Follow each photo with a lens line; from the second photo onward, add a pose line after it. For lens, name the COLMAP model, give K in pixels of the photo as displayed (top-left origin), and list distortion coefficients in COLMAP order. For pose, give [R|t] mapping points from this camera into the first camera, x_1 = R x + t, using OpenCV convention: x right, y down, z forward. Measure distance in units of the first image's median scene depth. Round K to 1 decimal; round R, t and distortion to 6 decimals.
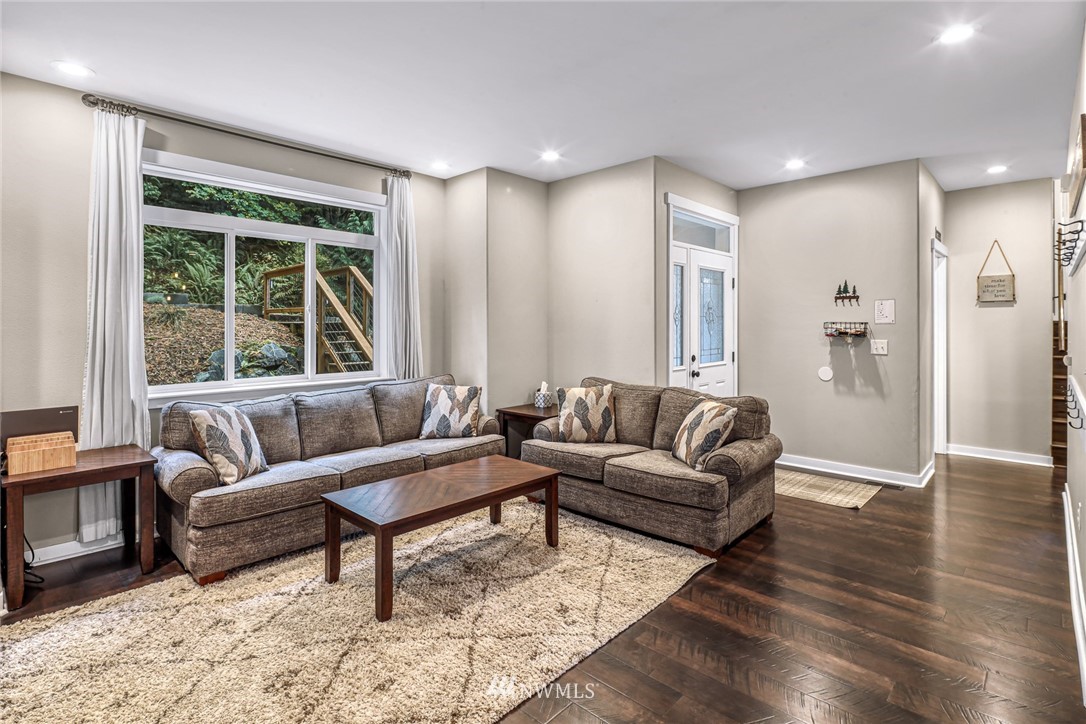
lens RADIAL K [[533.3, 0, 543.9], [0, 533.3, 333.3], [0, 0, 1]] dist [0.000772, -0.001795]
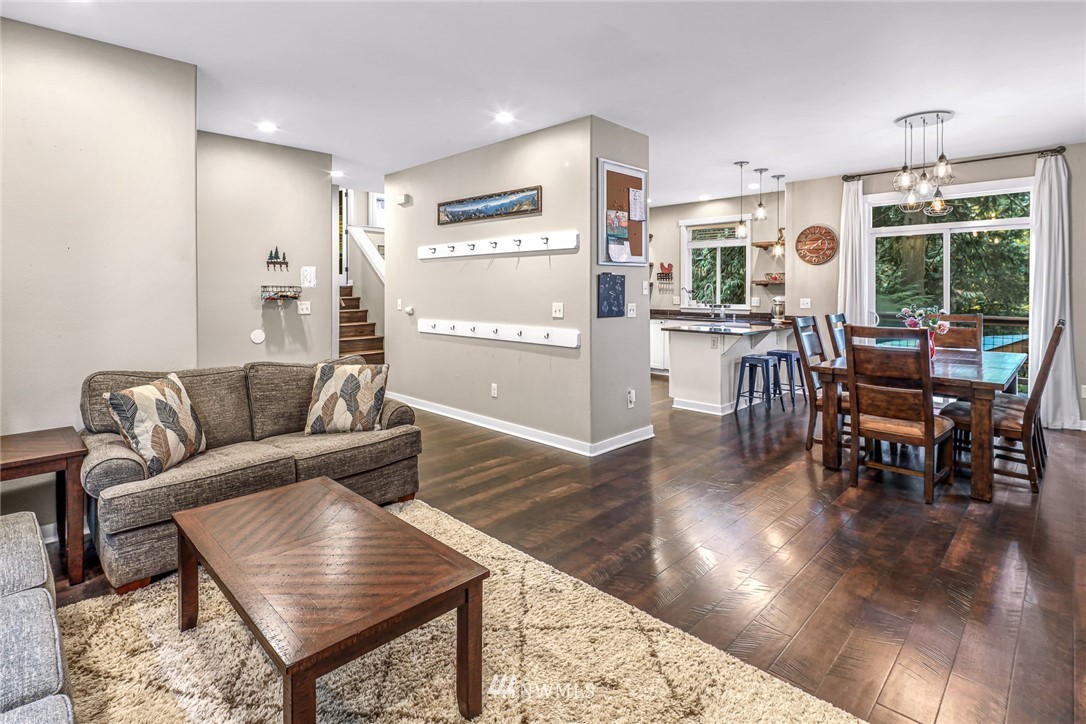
lens RADIAL K [[538.2, 0, 541.0], [0, 538.2, 303.8], [0, 0, 1]] dist [0.000798, -0.000259]
pose [[0.024245, -0.027505, 0.999328, -0.571125], [0.013709, 0.999537, 0.027178, -0.008450], [-0.999612, 0.013041, 0.024611, 0.512862]]
